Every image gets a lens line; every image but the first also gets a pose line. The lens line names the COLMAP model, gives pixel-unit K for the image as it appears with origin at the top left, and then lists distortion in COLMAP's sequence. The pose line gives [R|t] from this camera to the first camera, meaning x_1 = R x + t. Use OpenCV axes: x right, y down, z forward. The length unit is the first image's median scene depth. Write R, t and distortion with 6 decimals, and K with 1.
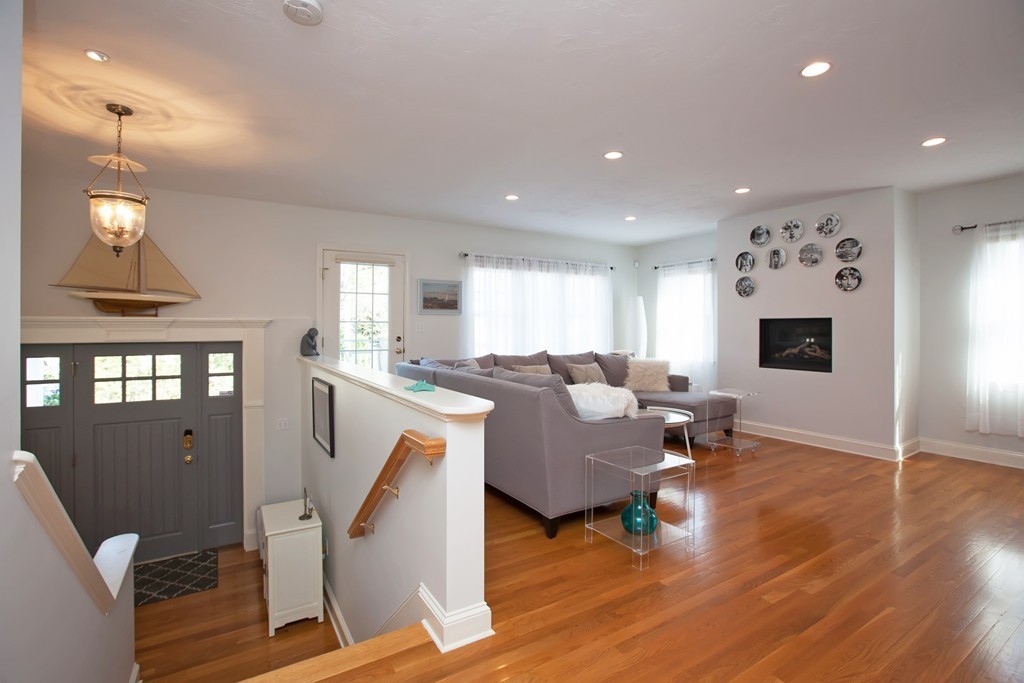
lens RADIAL K [[478.0, 0, 511.6], [0, 478.0, 331.3], [0, 0, 1]] dist [-0.056573, 0.018023]
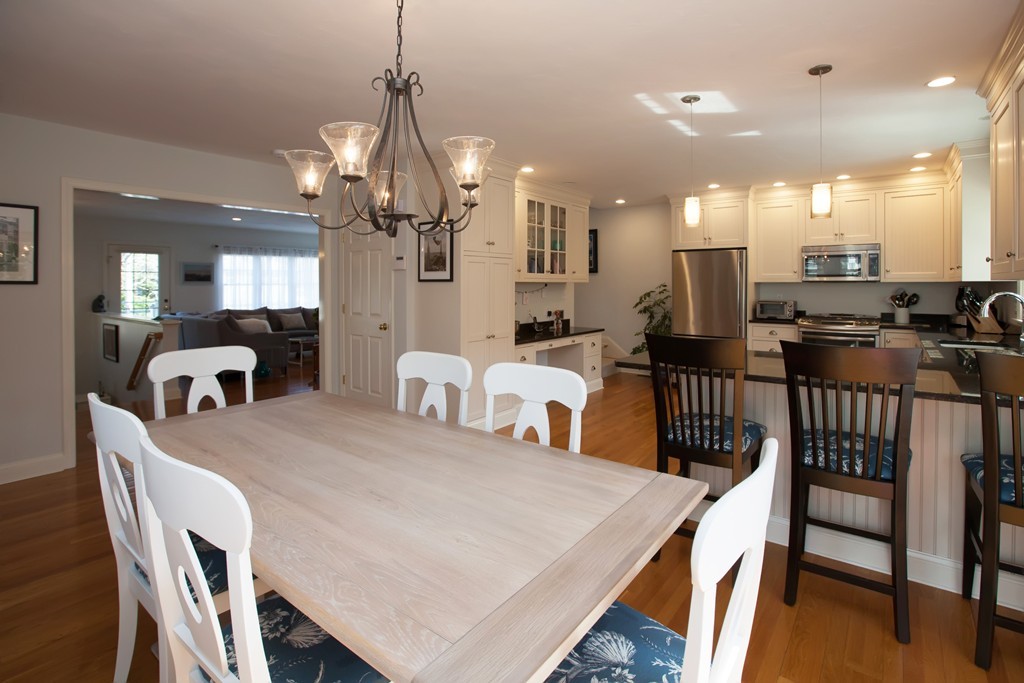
lens RADIAL K [[478.4, 0, 515.3], [0, 478.4, 290.4], [0, 0, 1]] dist [-0.055663, 0.017752]
pose [[0.936340, -0.005870, 0.351045, 0.302367], [0.005079, 0.999982, 0.003172, -0.017143], [-0.351057, -0.001187, 0.936353, -0.843581]]
